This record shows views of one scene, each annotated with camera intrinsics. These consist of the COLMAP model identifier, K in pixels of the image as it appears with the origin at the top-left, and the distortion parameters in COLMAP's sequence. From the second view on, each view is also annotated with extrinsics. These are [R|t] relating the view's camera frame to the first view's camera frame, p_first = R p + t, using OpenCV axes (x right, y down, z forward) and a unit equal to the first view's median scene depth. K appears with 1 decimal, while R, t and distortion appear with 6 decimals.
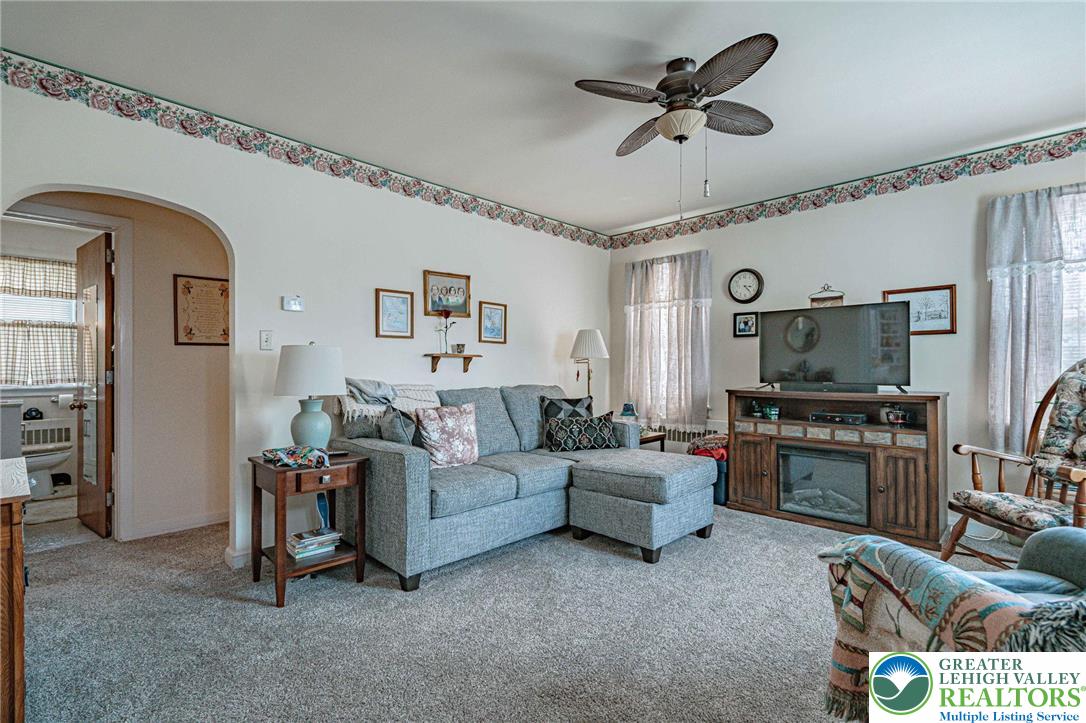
lens RADIAL K [[492.1, 0, 554.2], [0, 492.1, 368.2], [0, 0, 1]] dist [-0.011456, 0.001111]
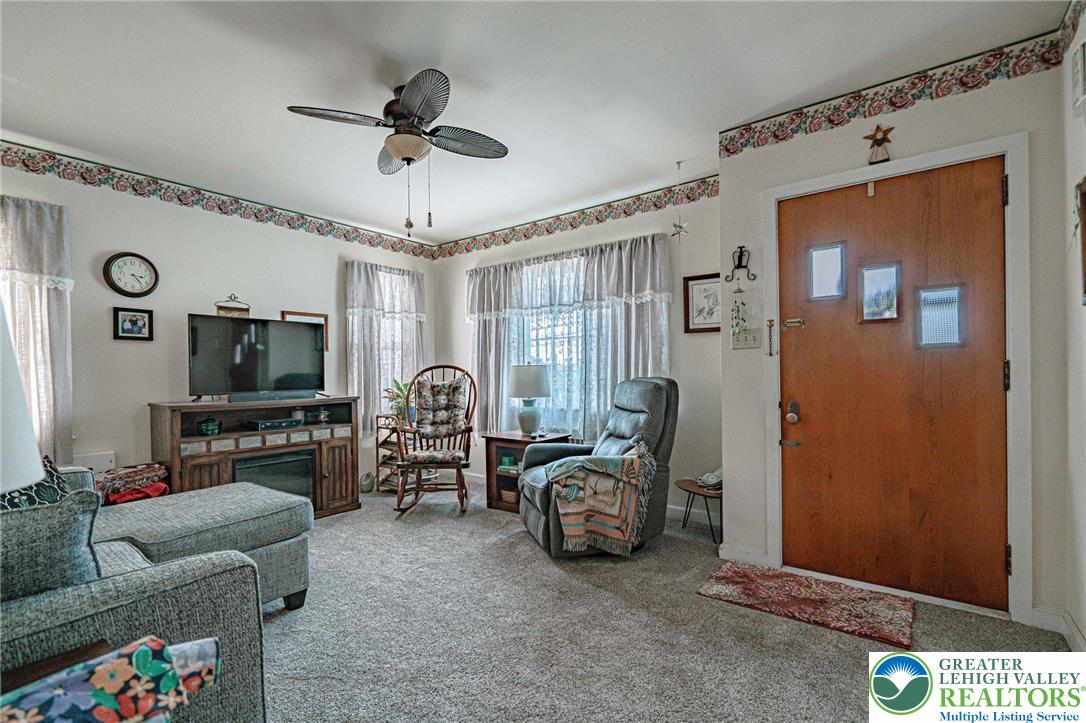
lens RADIAL K [[492.1, 0, 528.6], [0, 492.1, 377.7], [0, 0, 1]] dist [-0.011456, 0.001111]
pose [[-0.093531, -0.008336, 0.995581, -0.551165], [0.012138, 0.999881, 0.009513, -0.003913], [-0.995542, 0.012974, -0.093418, 0.549176]]
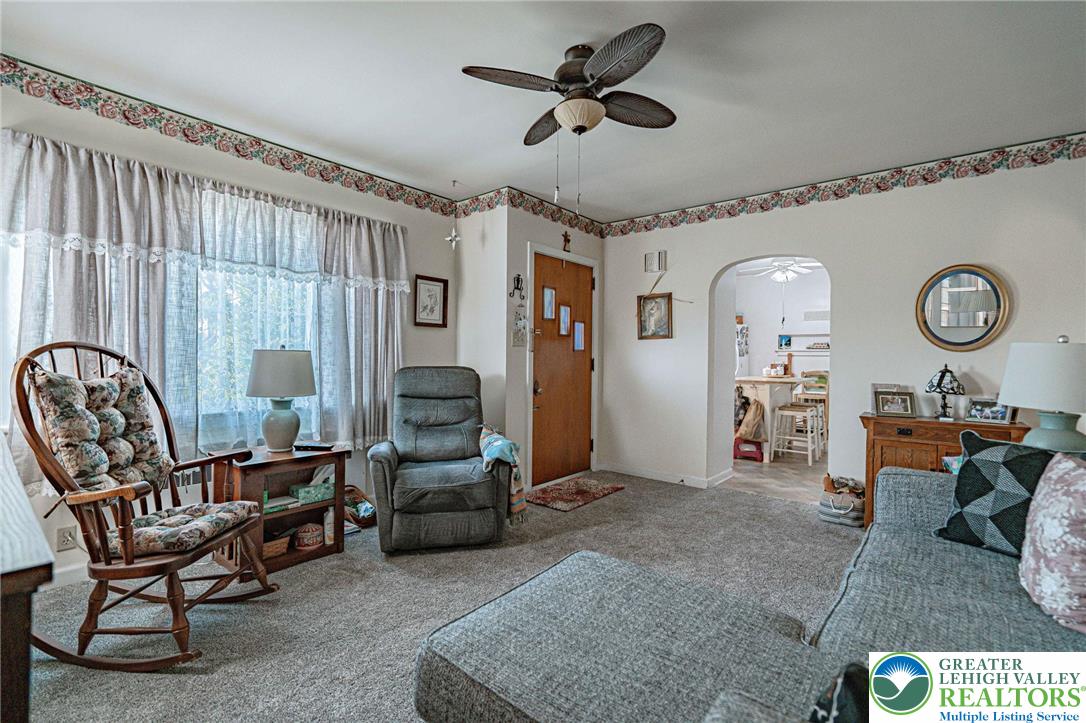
lens RADIAL K [[492.1, 0, 532.7], [0, 492.1, 357.4], [0, 0, 1]] dist [-0.011456, 0.001111]
pose [[-0.997418, -0.009386, -0.071196, 0.265577], [-0.009587, 0.999951, 0.002486, -0.015826], [0.071169, 0.003162, -0.997459, 1.277944]]
